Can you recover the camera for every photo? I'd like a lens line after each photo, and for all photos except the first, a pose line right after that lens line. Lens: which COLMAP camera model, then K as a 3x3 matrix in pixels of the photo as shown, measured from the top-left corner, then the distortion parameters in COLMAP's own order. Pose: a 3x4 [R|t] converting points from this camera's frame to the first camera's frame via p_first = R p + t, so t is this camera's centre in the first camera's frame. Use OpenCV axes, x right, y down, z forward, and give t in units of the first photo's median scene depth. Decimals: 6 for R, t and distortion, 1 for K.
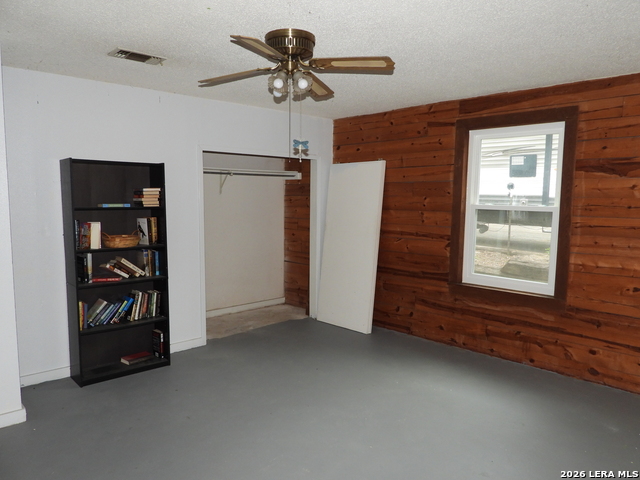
lens RADIAL K [[458.3, 0, 320.7], [0, 458.3, 240.0], [0, 0, 1]] dist [-0.009825, -0.000431]
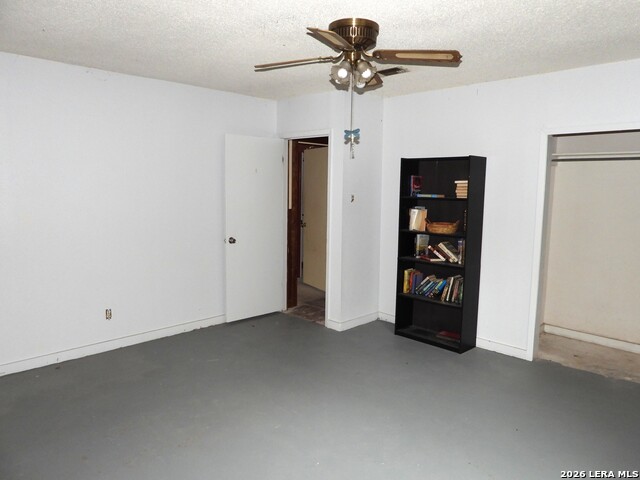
lens RADIAL K [[458.3, 0, 320.7], [0, 458.3, 240.0], [0, 0, 1]] dist [-0.009825, -0.000431]
pose [[0.033492, 0.114894, -0.992813, 0.694116], [-0.104816, 0.988296, 0.110835, -0.062390], [0.993928, 0.100350, 0.045142, 0.666509]]
